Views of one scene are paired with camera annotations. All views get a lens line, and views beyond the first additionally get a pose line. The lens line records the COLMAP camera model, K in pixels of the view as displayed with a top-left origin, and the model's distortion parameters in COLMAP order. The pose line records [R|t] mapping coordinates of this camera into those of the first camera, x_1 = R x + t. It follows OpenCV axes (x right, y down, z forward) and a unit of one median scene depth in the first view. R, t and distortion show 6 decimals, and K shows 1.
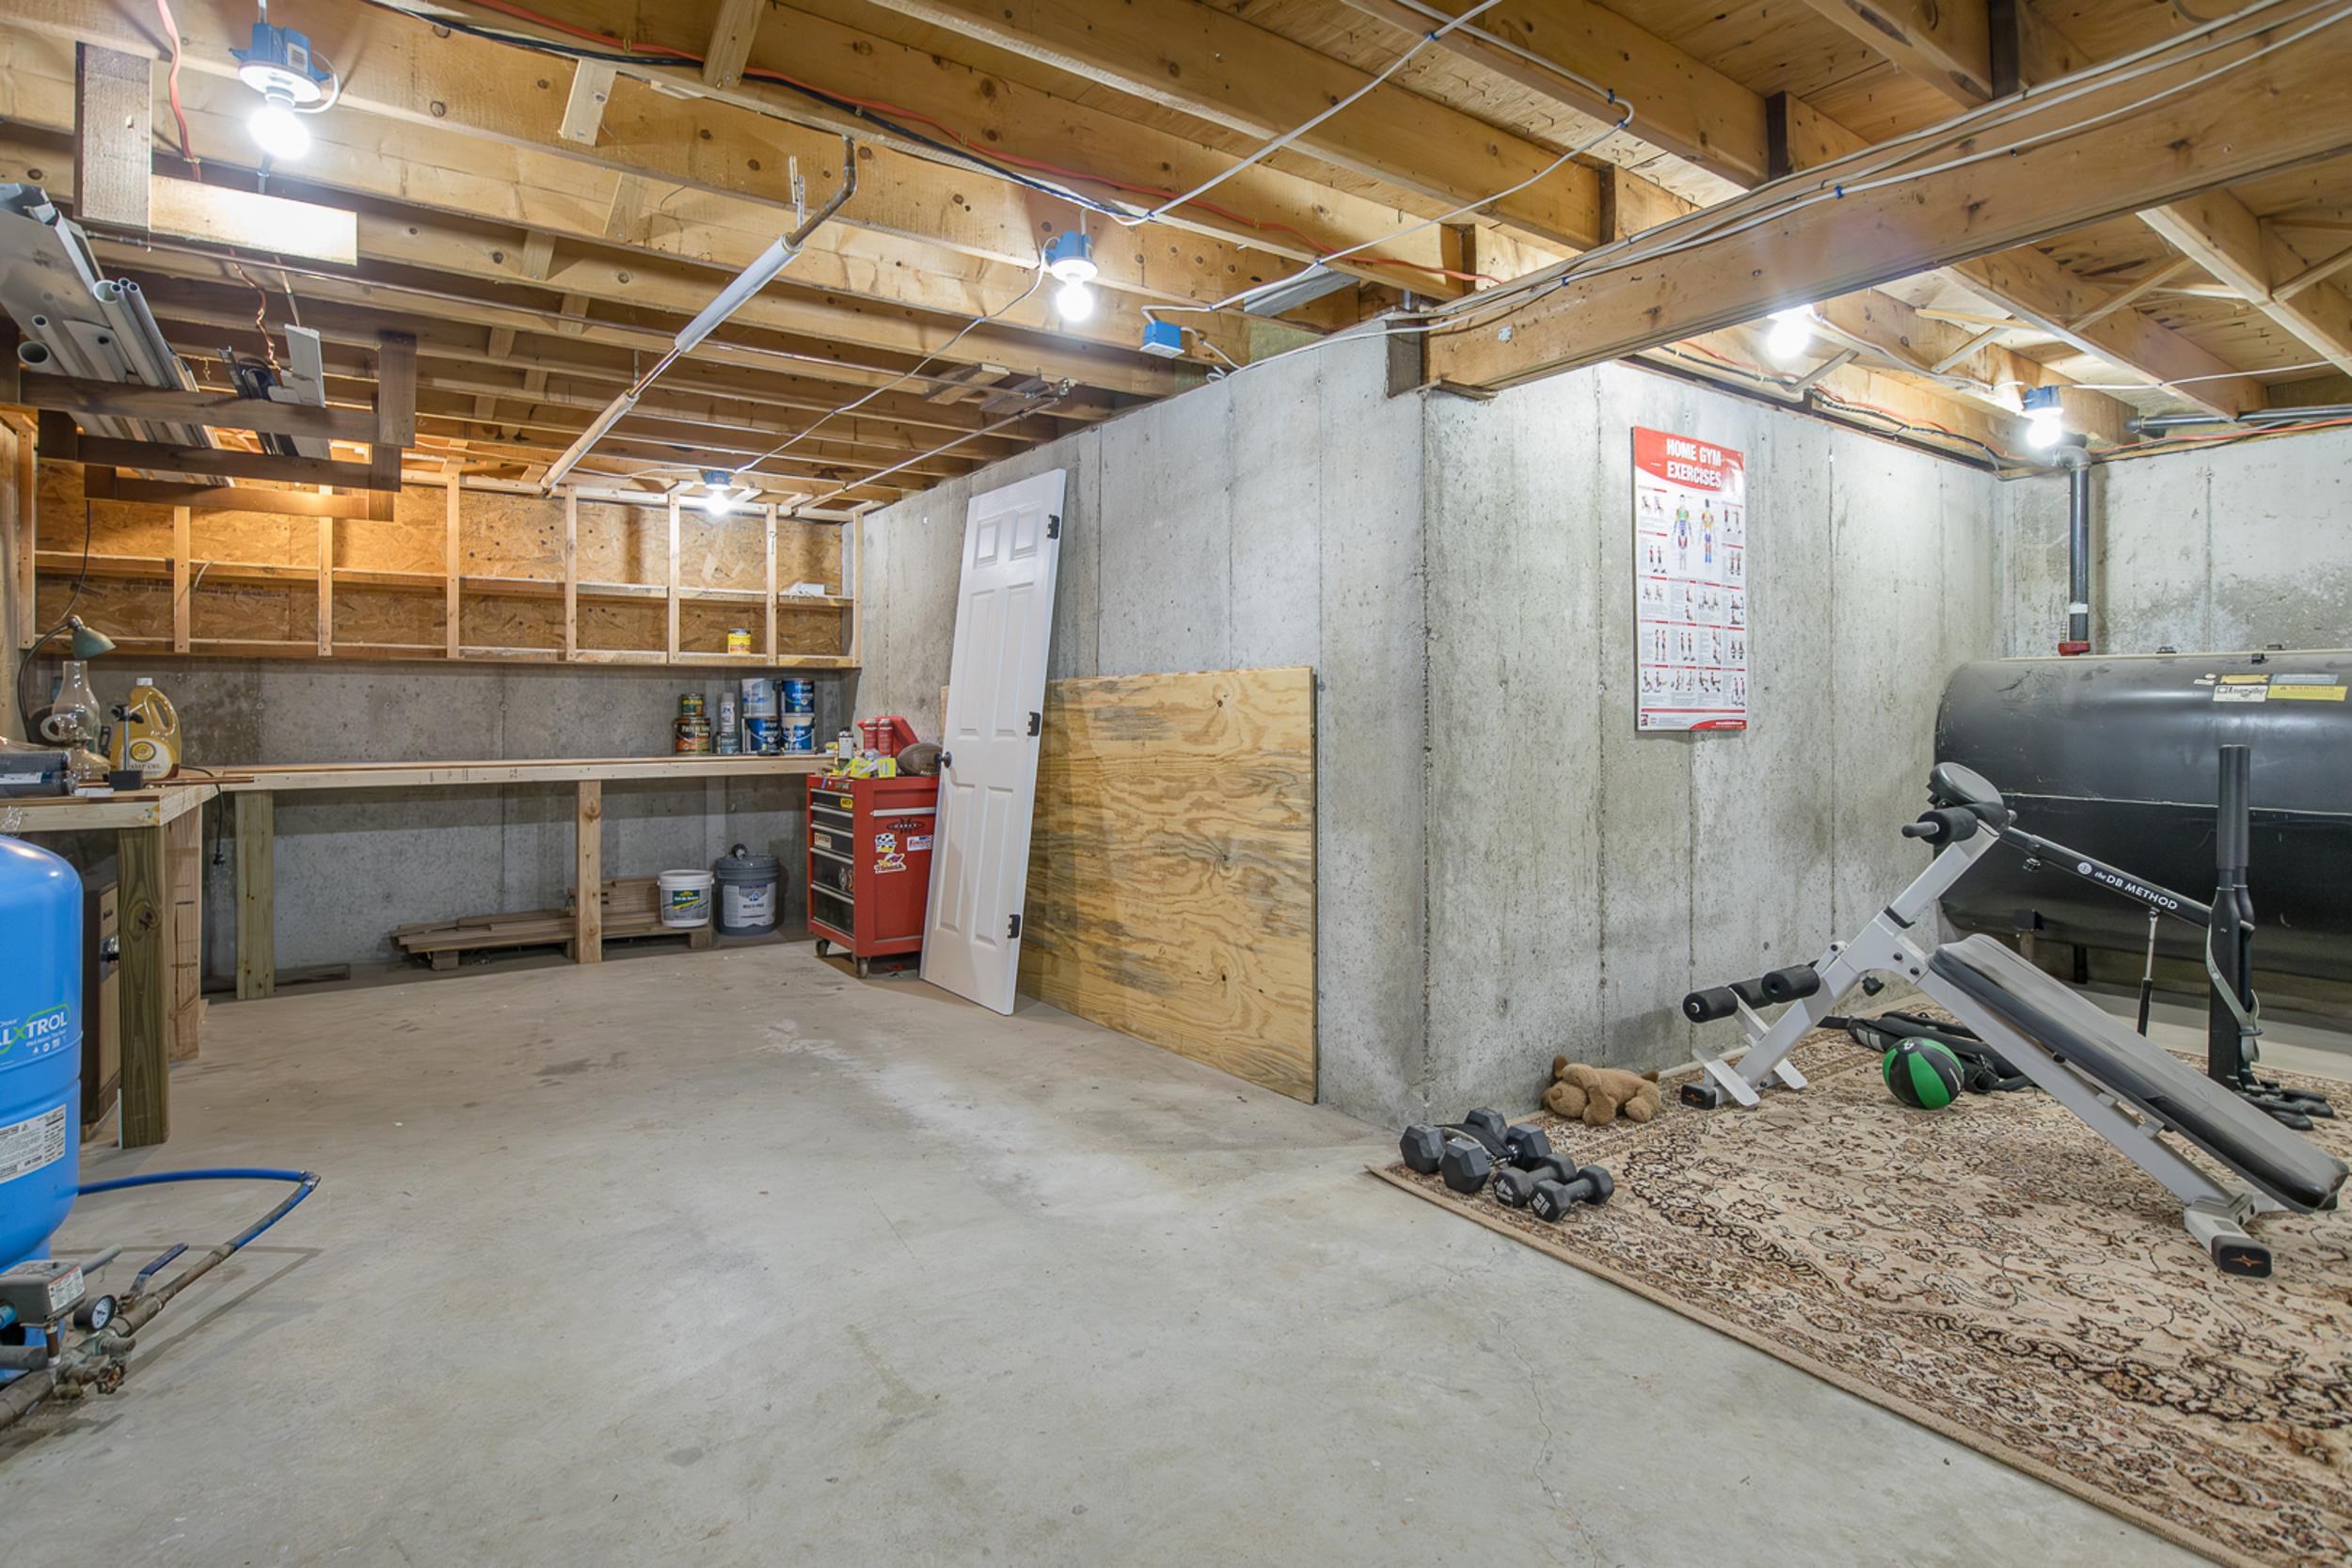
lens RADIAL K [[1200.3, 0, 1187.8], [0, 1200.3, 838.7], [0, 0, 1]] dist [-0.019352, 0.002050]
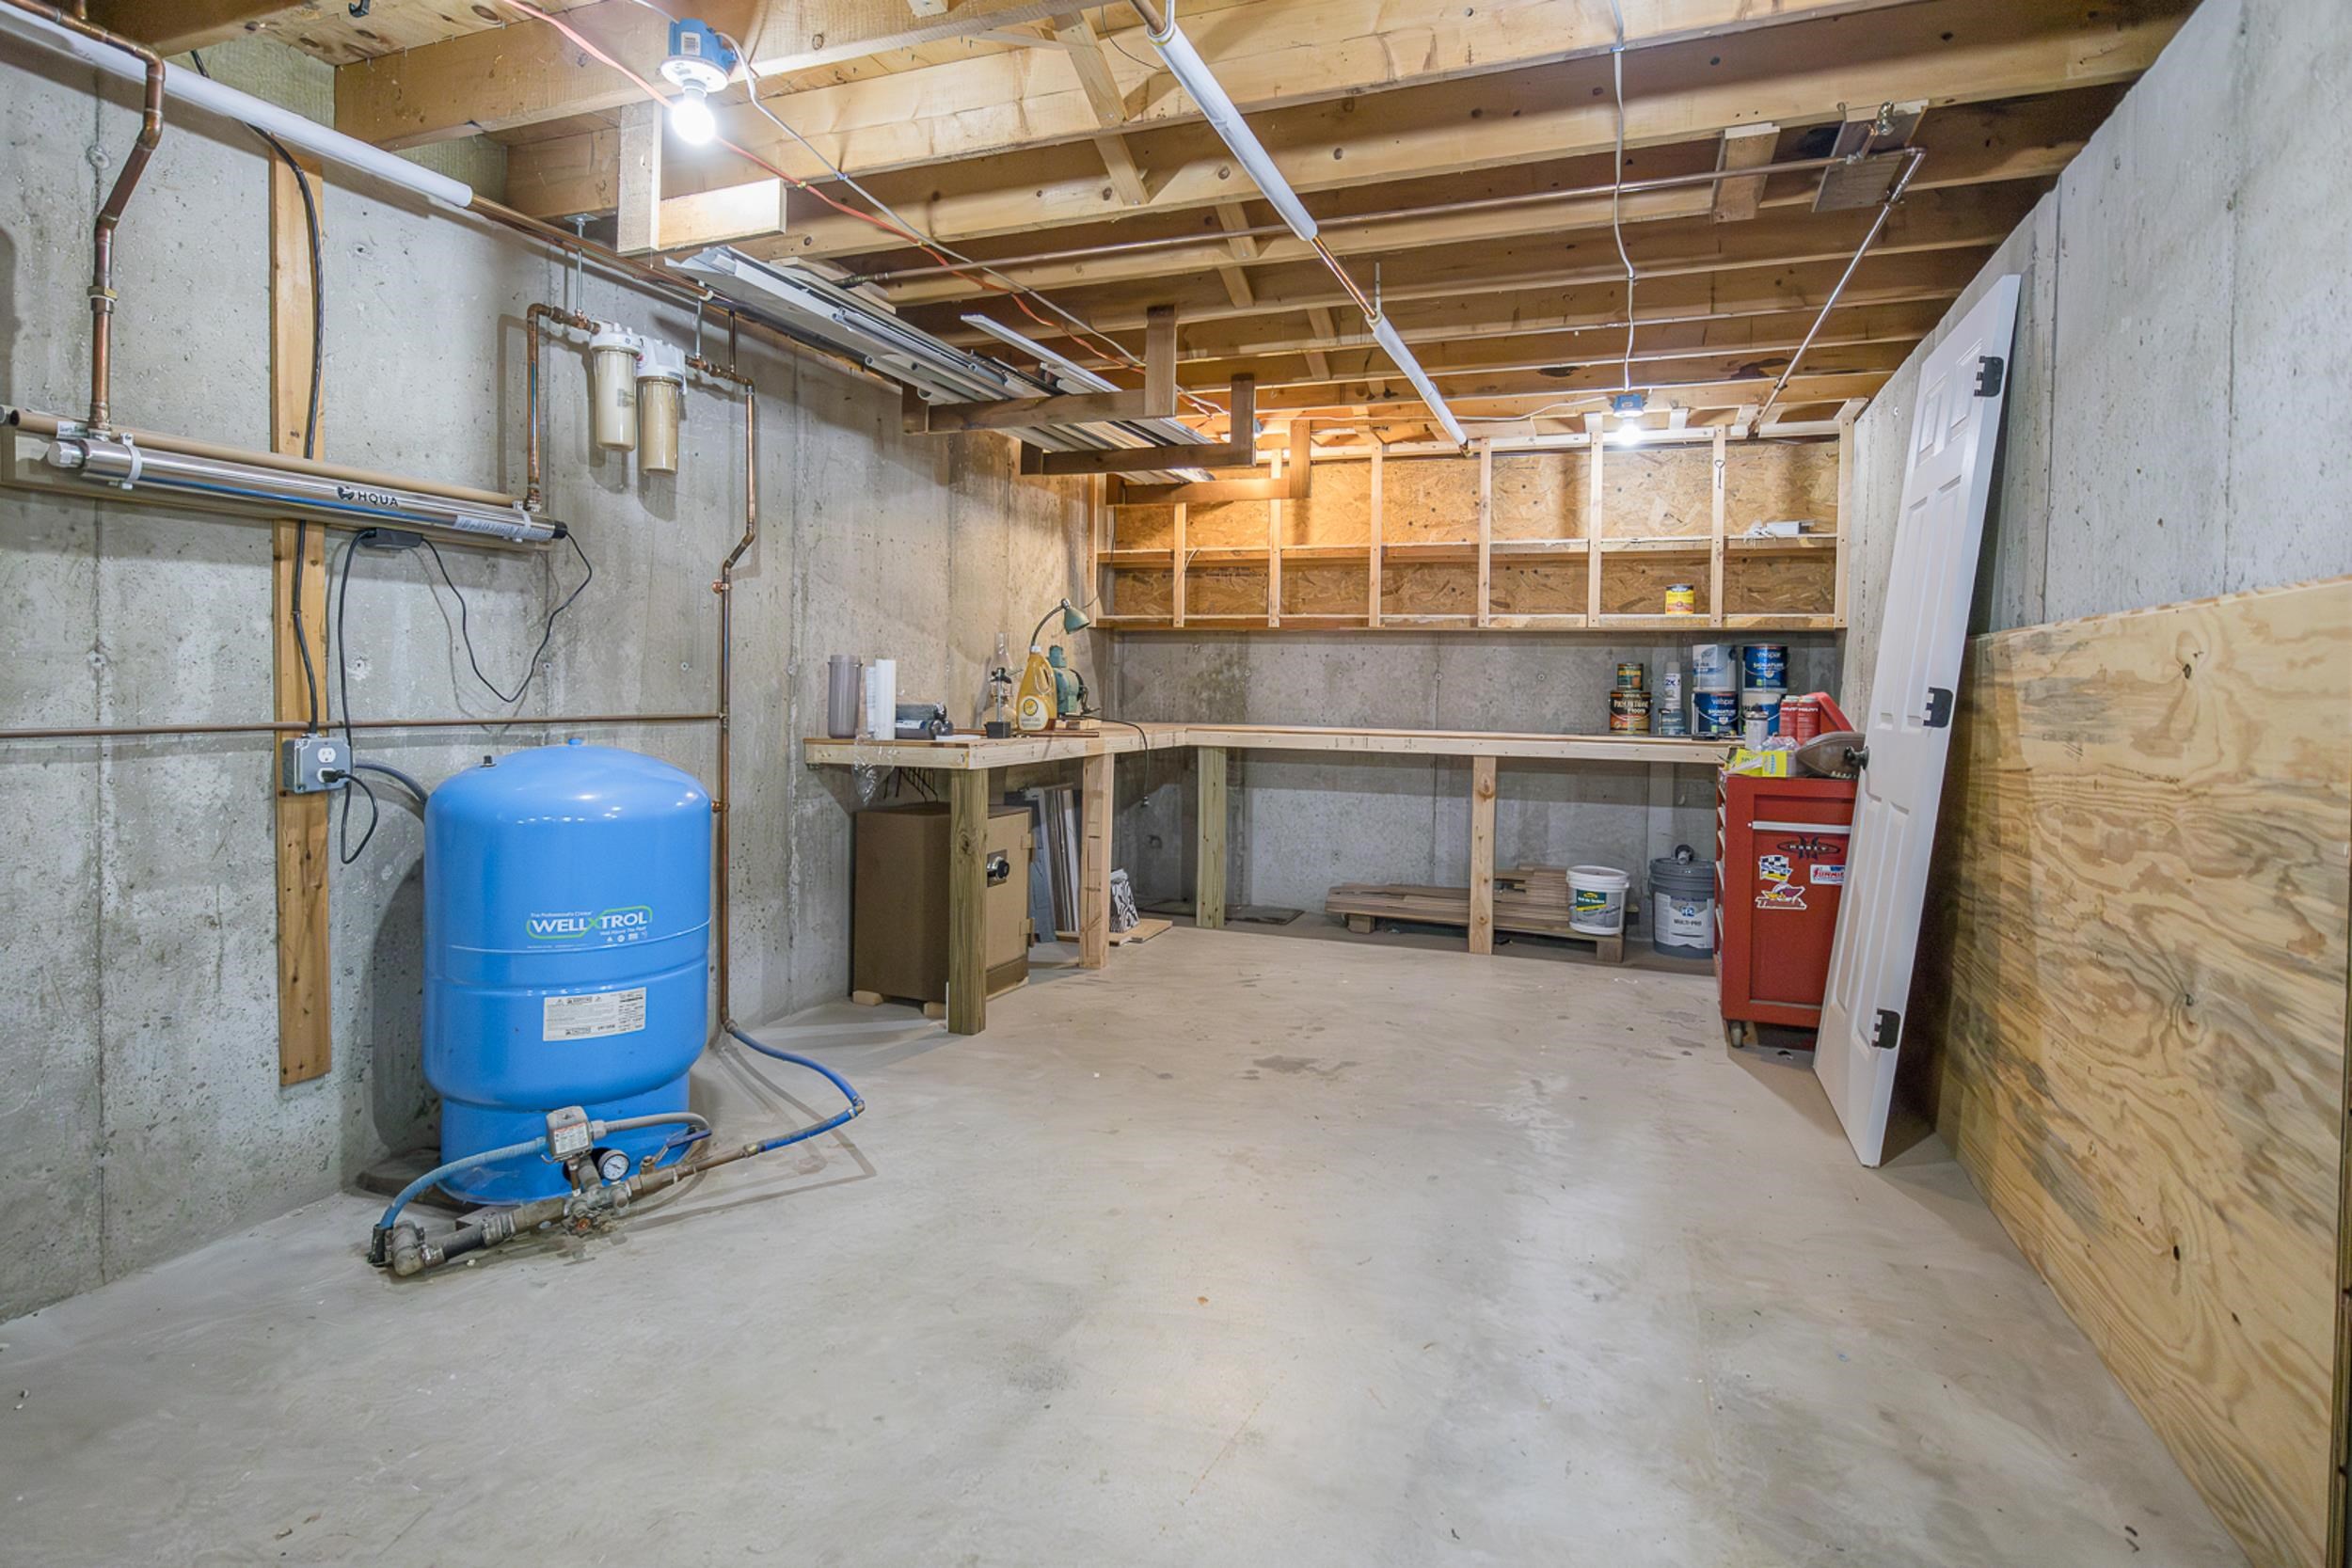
lens RADIAL K [[1201.3, 0, 1173.6], [0, 1201.3, 758.6], [0, 0, 1]] dist [-0.033627, 0.014973]
pose [[0.542874, 0.062025, -0.837521, 0.151151], [-0.102124, 0.994744, 0.007472, -0.031459], [0.833582, 0.081475, 0.546355, 0.317636]]
